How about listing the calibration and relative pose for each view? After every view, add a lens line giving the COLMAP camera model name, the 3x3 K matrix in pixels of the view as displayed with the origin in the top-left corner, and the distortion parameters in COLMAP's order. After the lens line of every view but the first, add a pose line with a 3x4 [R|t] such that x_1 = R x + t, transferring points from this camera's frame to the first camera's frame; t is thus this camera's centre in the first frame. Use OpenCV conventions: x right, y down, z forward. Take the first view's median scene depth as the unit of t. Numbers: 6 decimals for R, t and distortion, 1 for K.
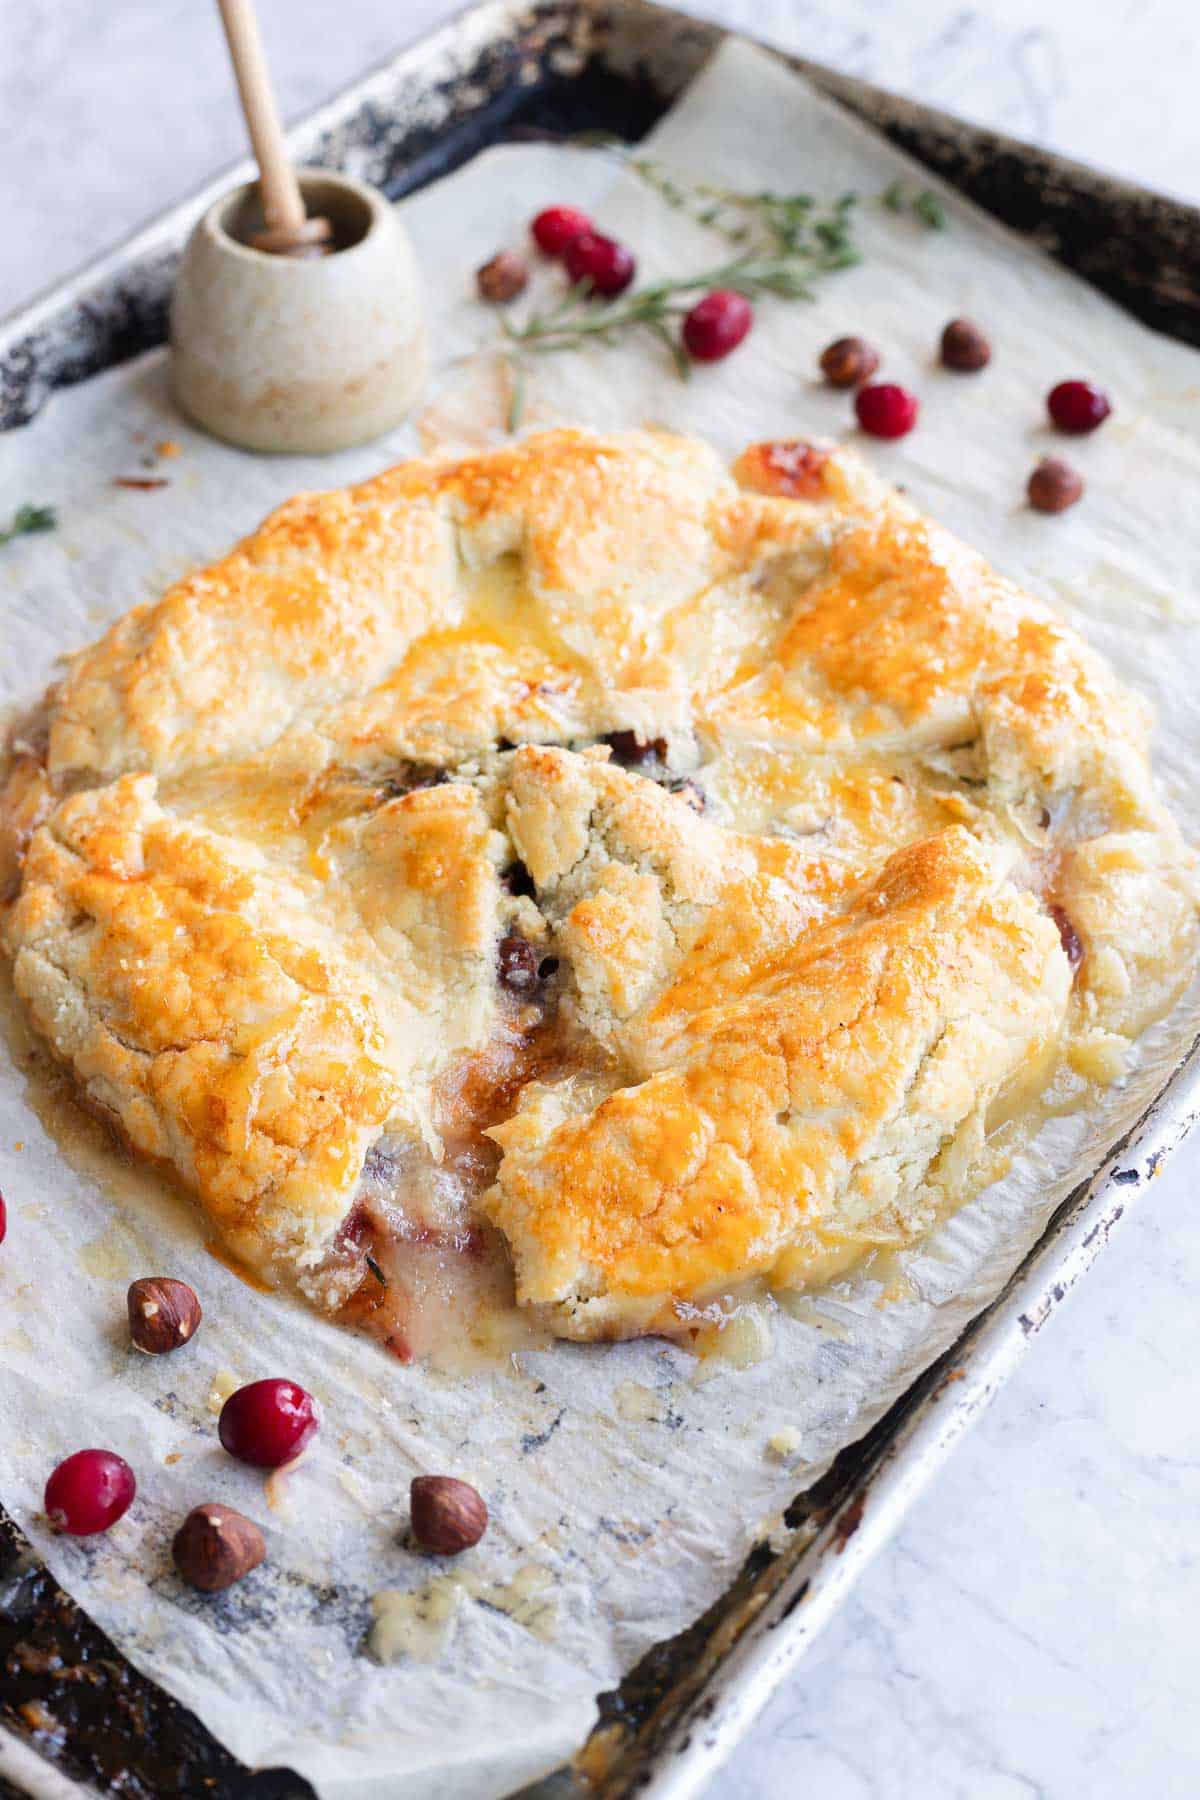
lens RADIAL K [[2944.3, 0, 600.0], [0, 2944.3, 900.0], [0, 0, 1]] dist [0.082742, -0.218602]
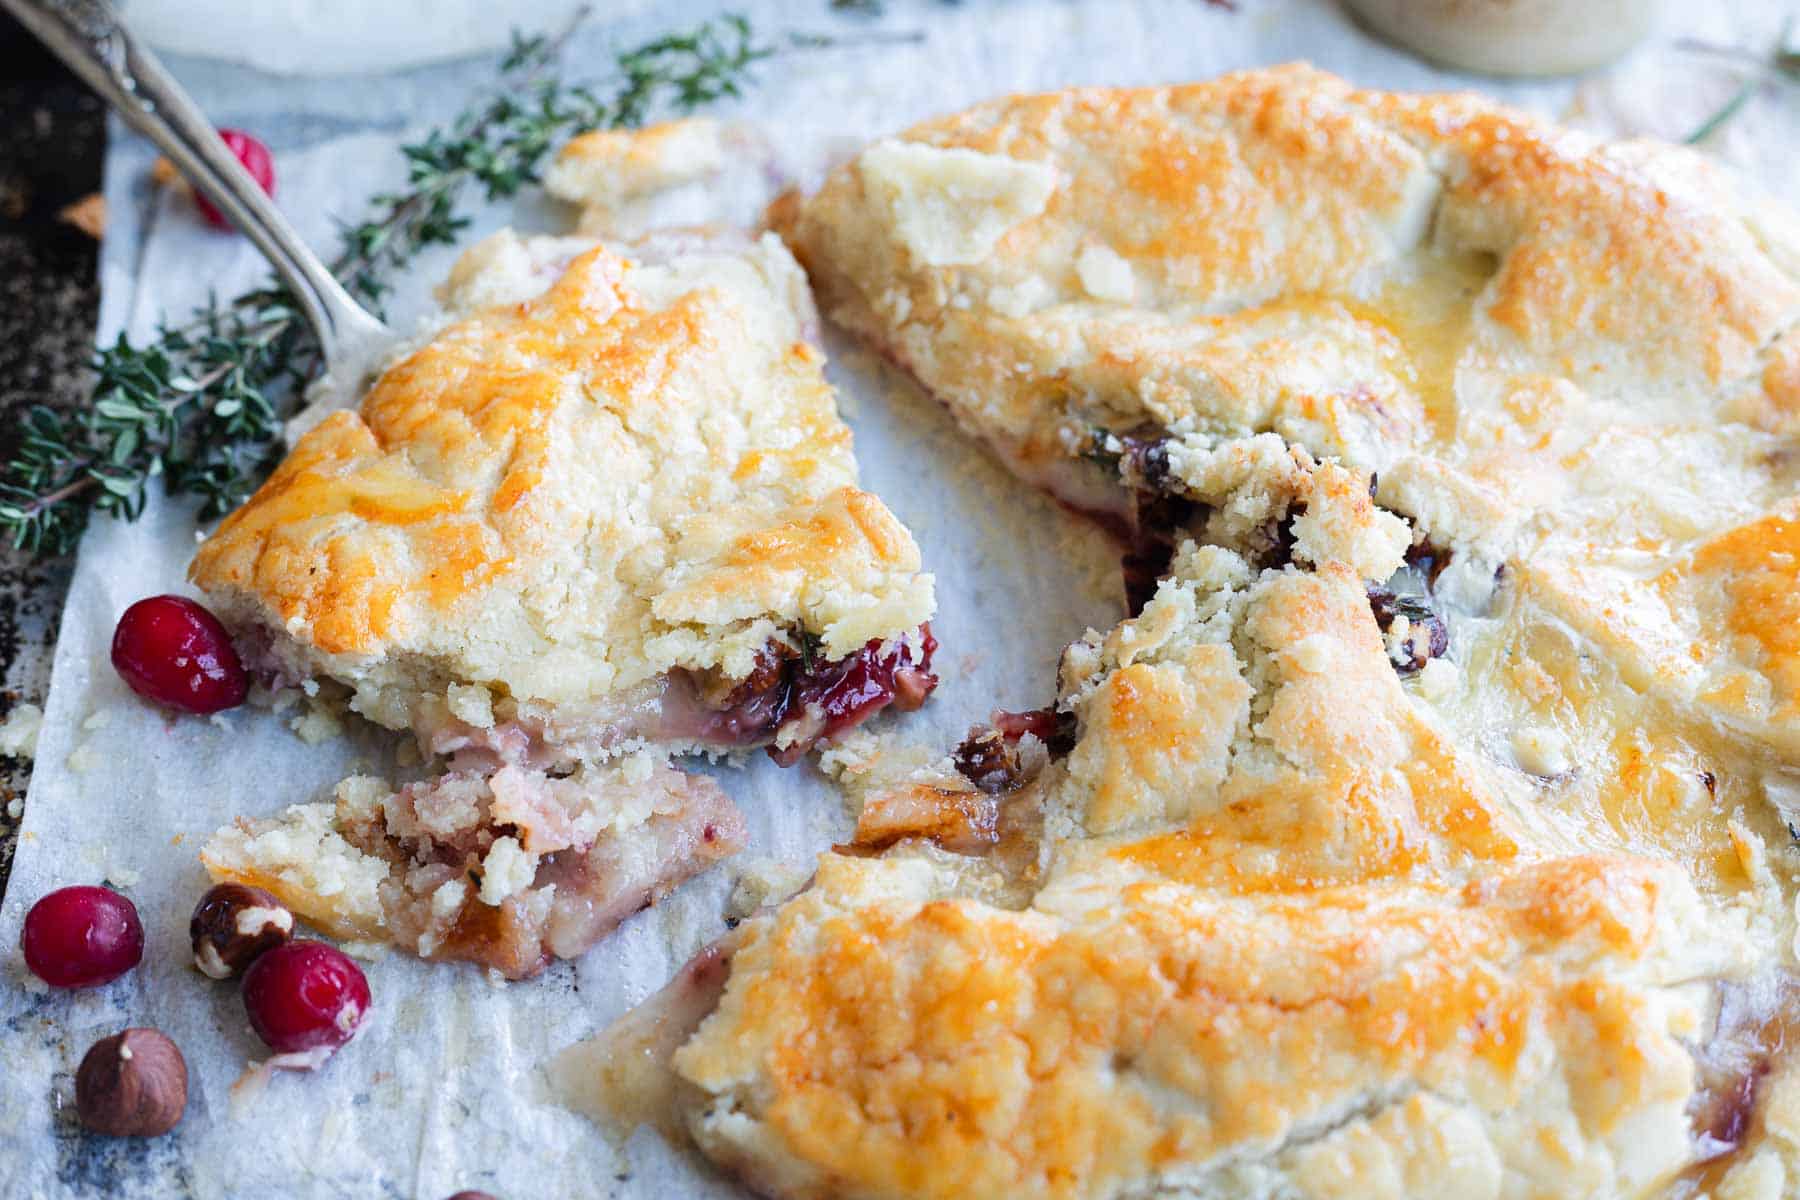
lens RADIAL K [[2944.3, 0, 900.0], [0, 2944.3, 600.0], [0, 0, 1]] dist [0.082742, -0.218602]
pose [[0.741717, 0.496124, -0.451350, 0.278693], [-0.497679, 0.858231, 0.125518, -0.077191], [0.449635, 0.131529, 0.883475, 0.367736]]
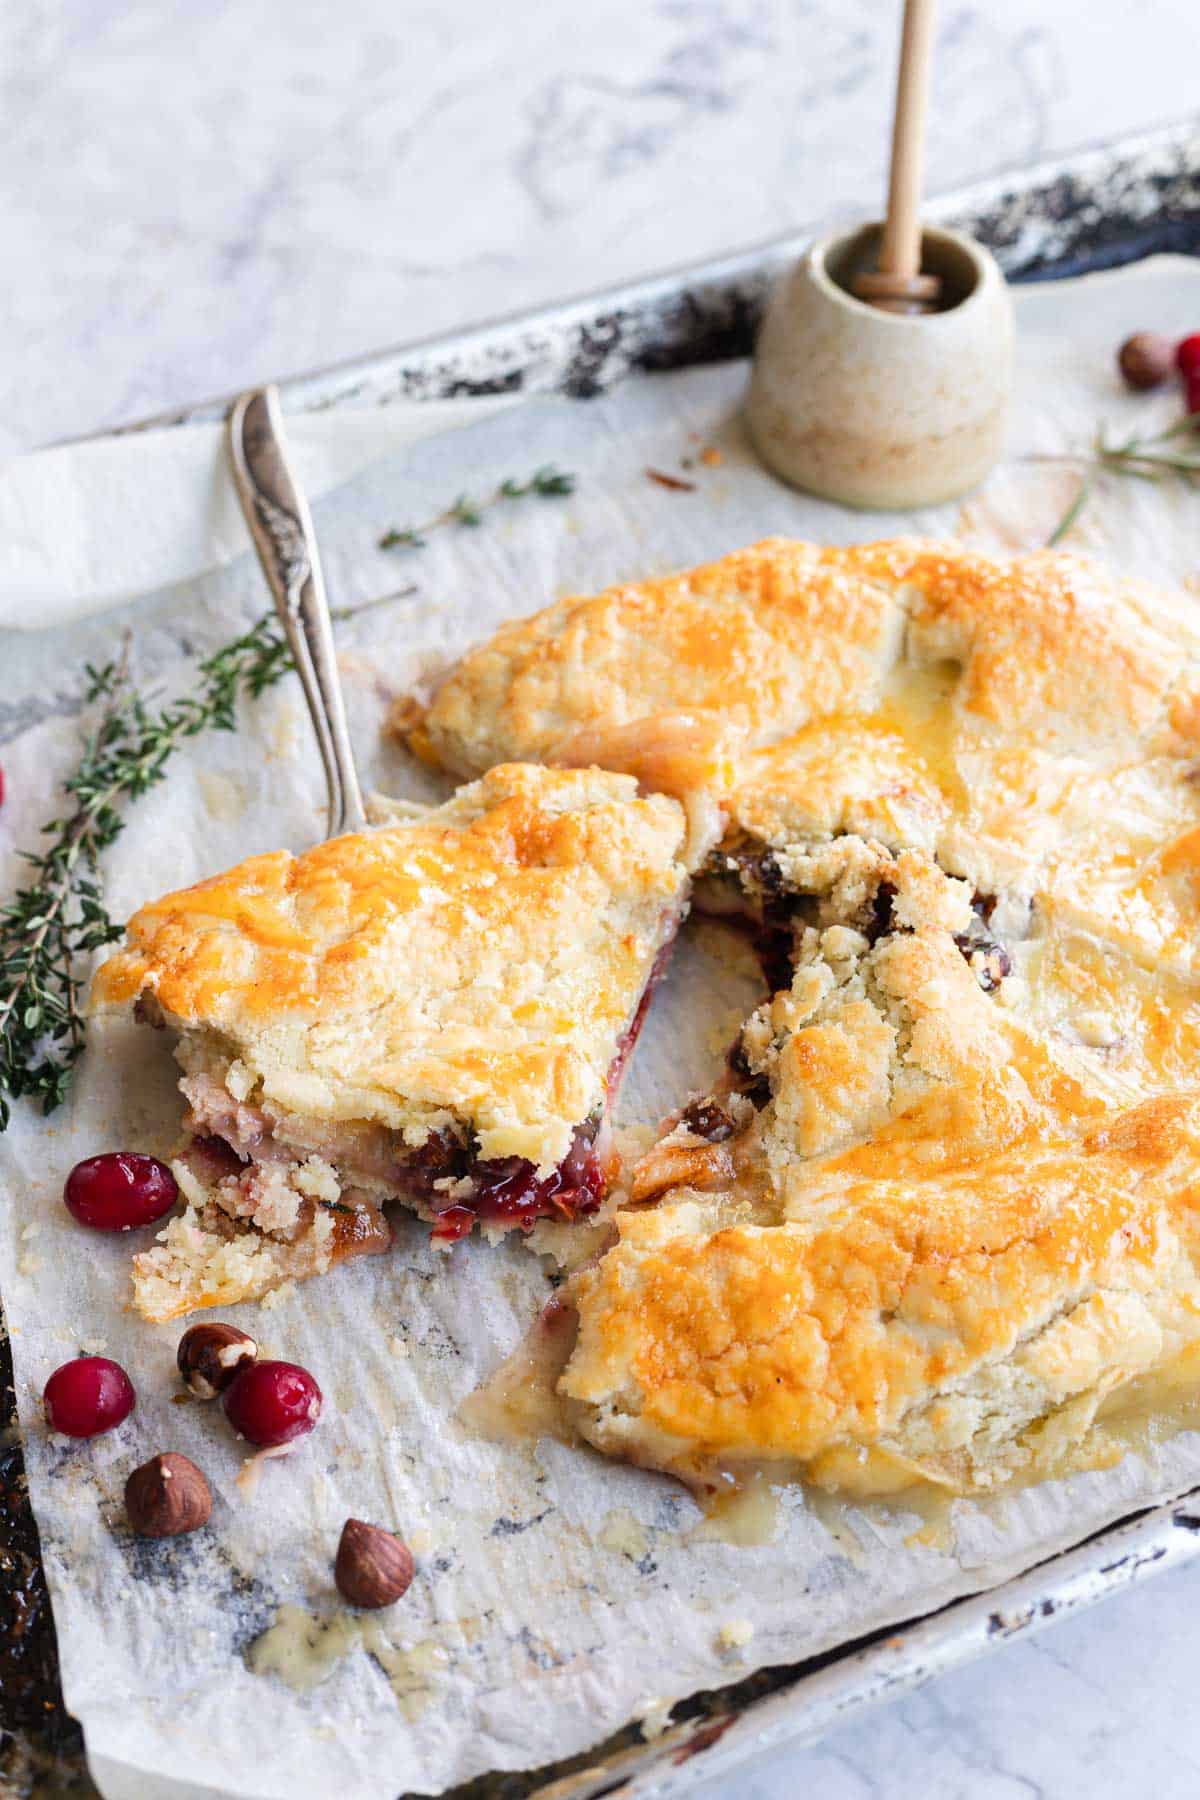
lens RADIAL K [[2944.3, 0, 600.0], [0, 2944.3, 900.0], [0, 0, 1]] dist [0.082742, -0.218602]
pose [[0.889266, 0.337269, -0.308960, 0.228657], [-0.334622, 0.940227, 0.063251, -0.080847], [0.311825, 0.047138, 0.948970, 0.068950]]
